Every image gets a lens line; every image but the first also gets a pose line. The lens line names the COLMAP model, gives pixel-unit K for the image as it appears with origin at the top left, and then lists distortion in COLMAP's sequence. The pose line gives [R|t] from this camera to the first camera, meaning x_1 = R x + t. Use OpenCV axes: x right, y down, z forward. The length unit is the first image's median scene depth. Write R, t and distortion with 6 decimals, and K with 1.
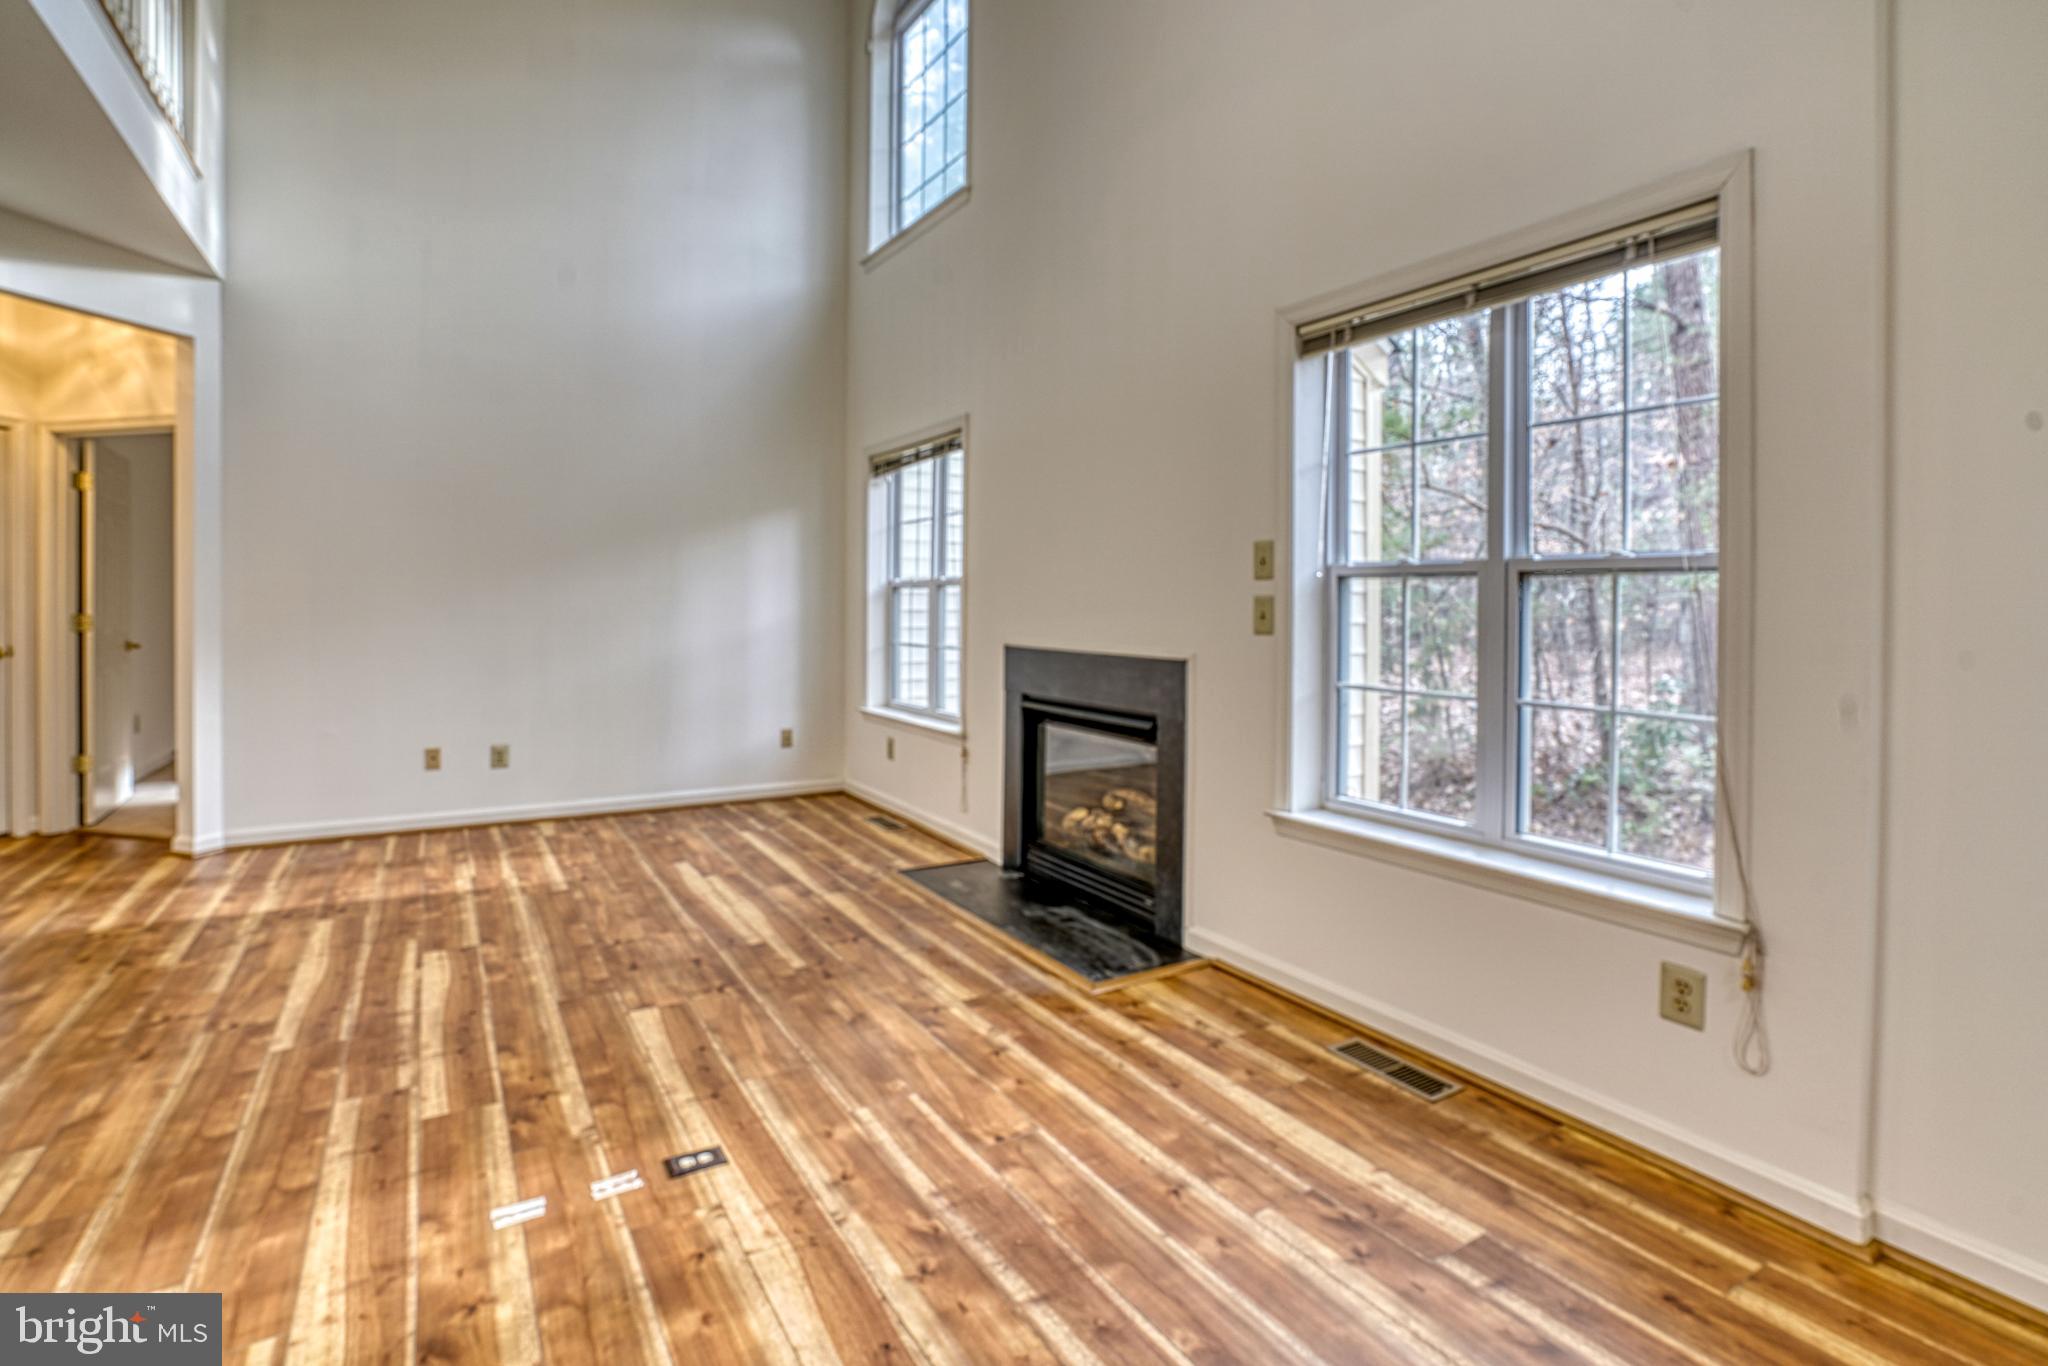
lens RADIAL K [[960.8, 0, 973.2], [0, 960.8, 607.4], [0, 0, 1]] dist [-0.047322, 0.015820]
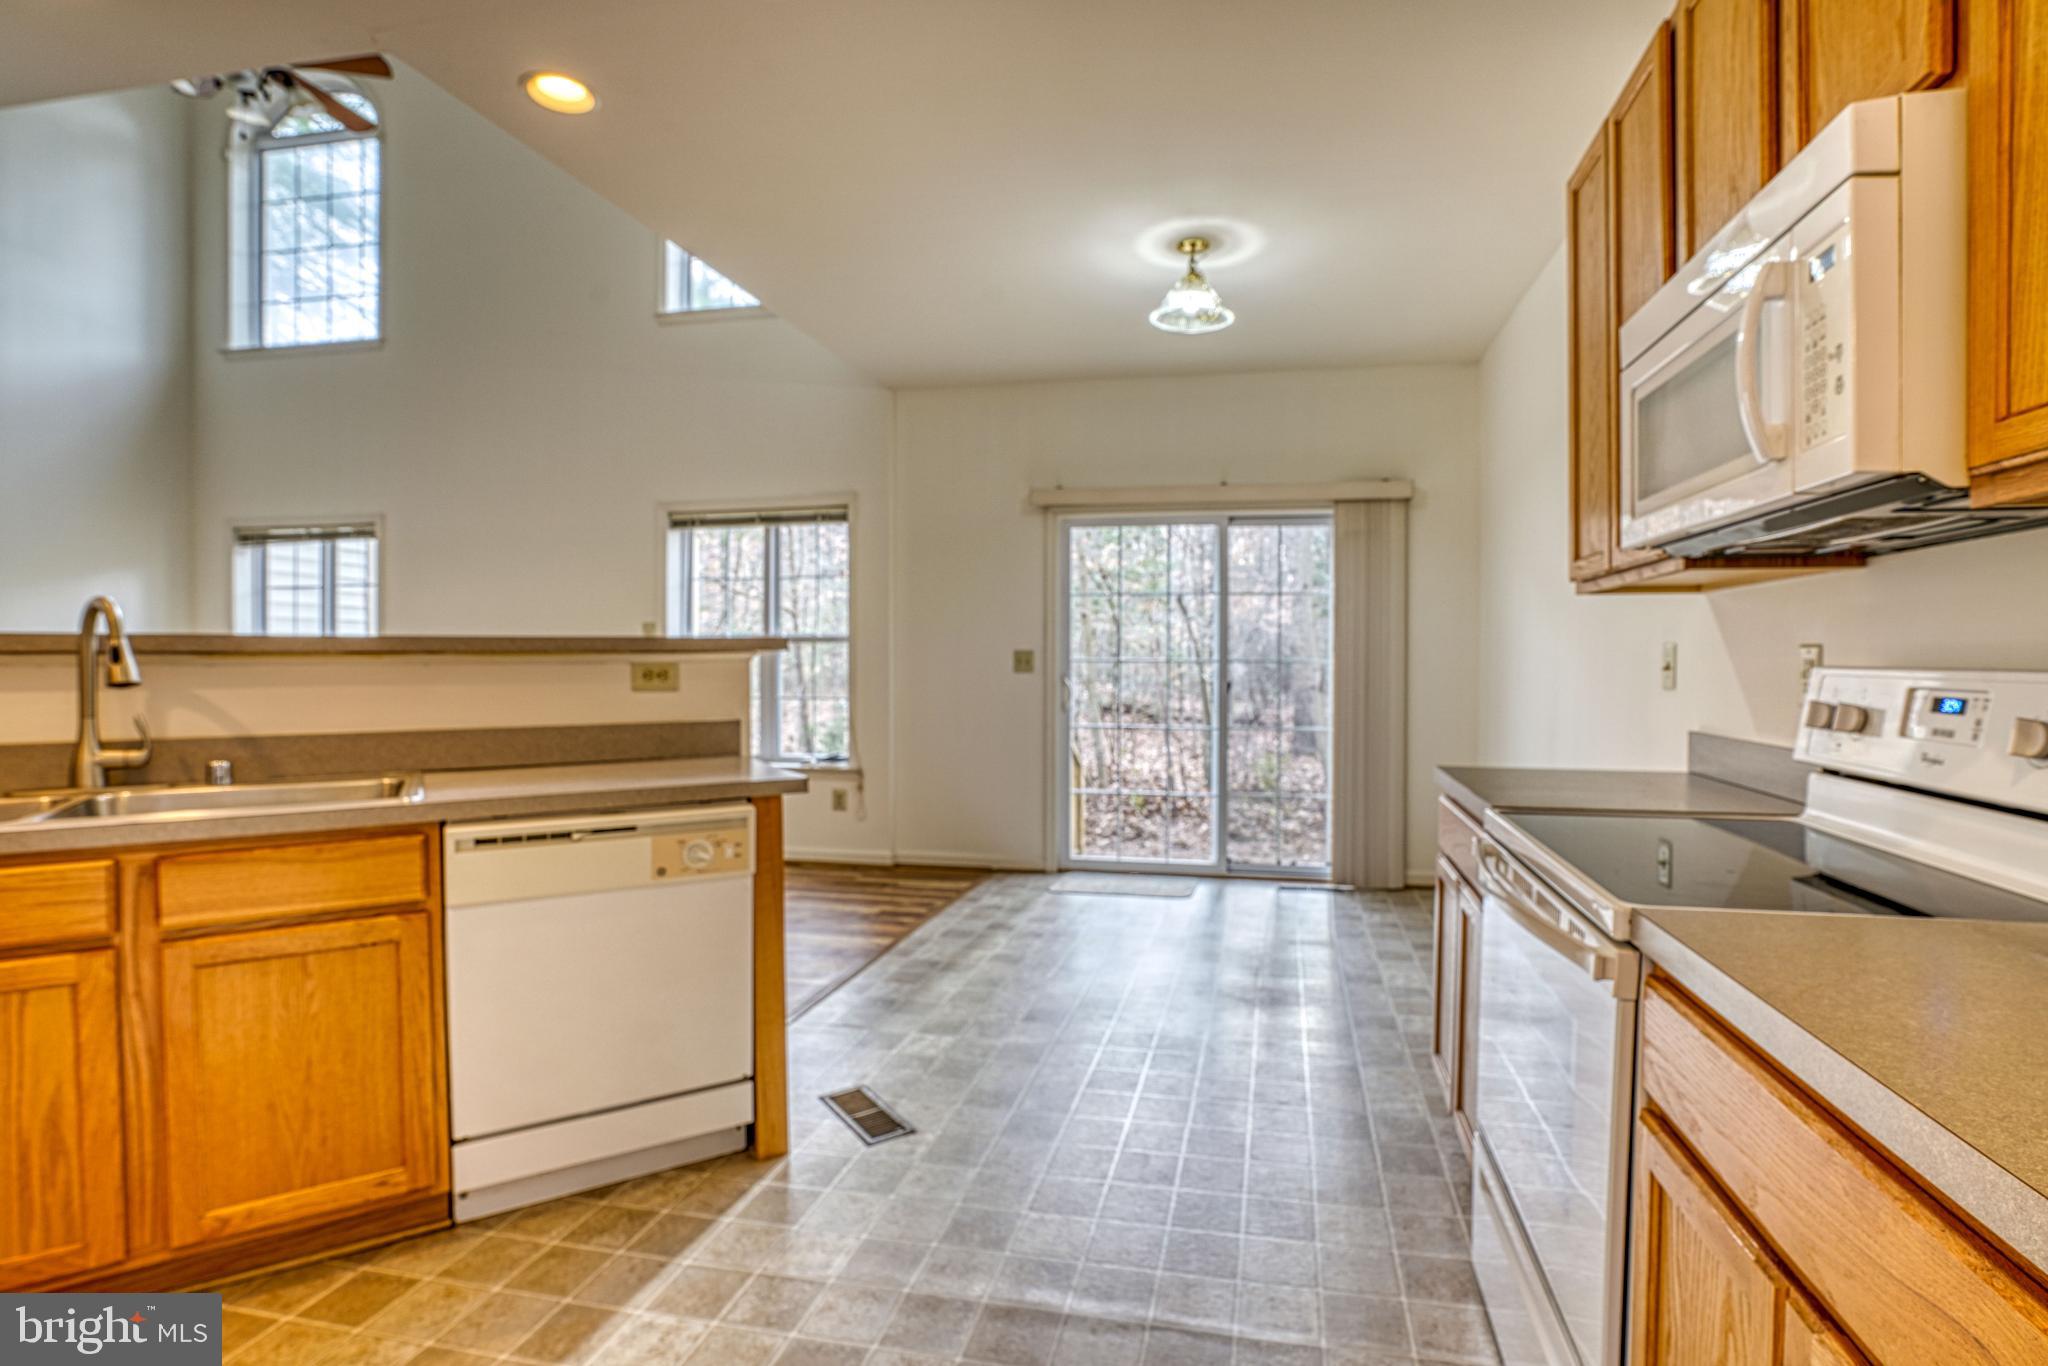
lens RADIAL K [[866.3, 0, 1055.0], [0, 866.3, 669.0], [0, 0, 1]] dist [-0.019811, -0.000242]
pose [[0.645021, -0.019295, 0.763922, -0.525011], [0.009452, 0.999806, 0.017272, -0.001022], [-0.764107, -0.003921, 0.645078, -0.768521]]
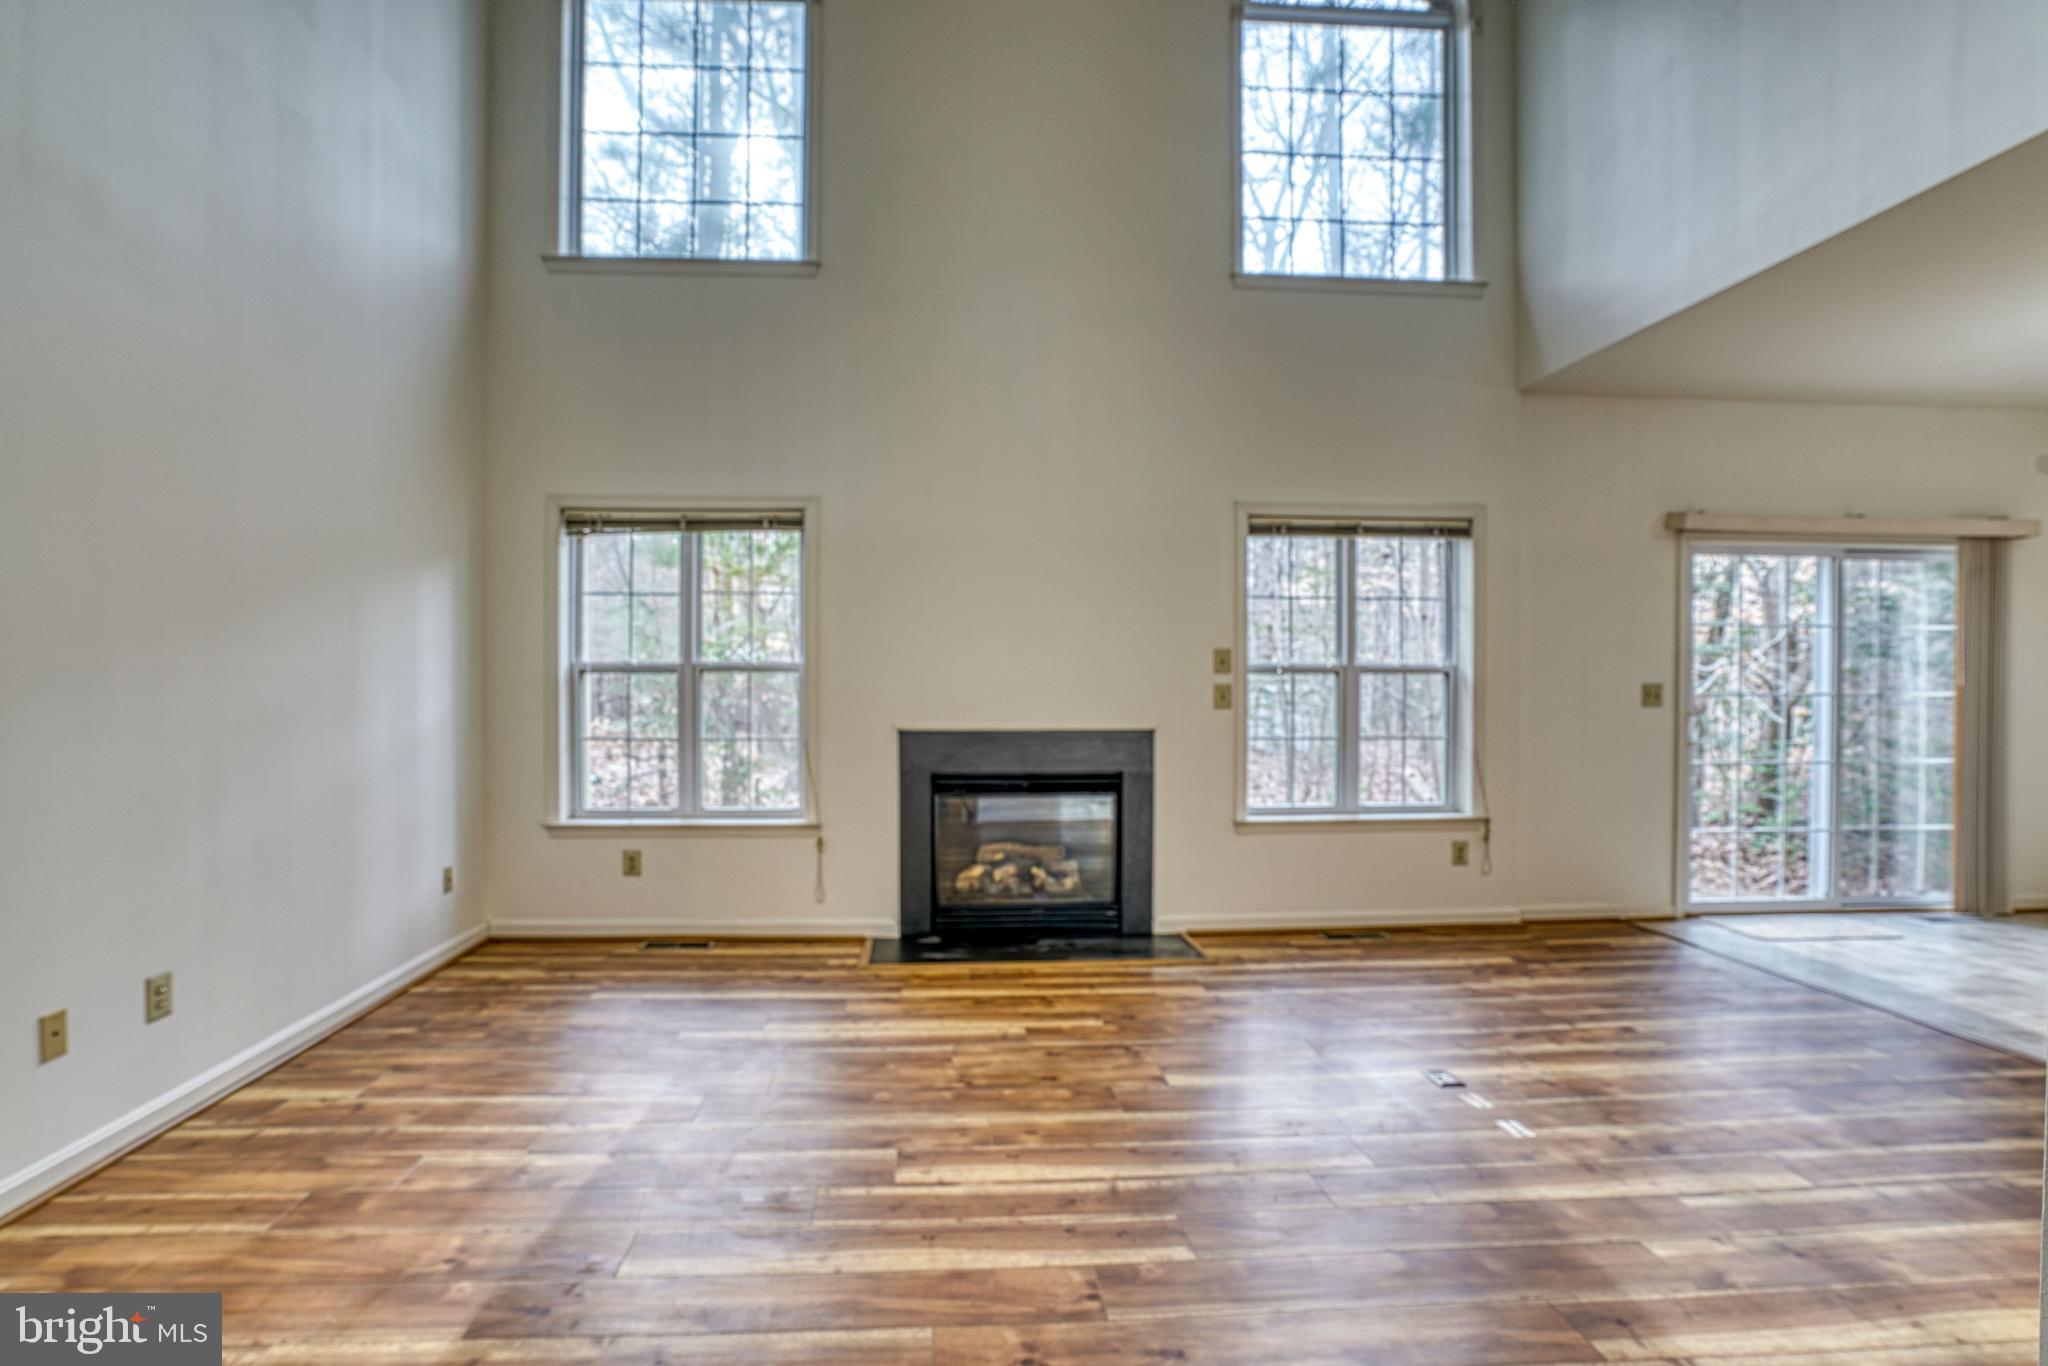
lens RADIAL K [[960.8, 0, 966.1], [0, 960.8, 698.3], [0, 0, 1]] dist [-0.047322, 0.015820]
pose [[0.459066, -0.016278, 0.888253, -1.380541], [0.007346, 0.999867, 0.014527, -0.015437], [-0.888372, -0.000144, 0.459124, 0.713988]]
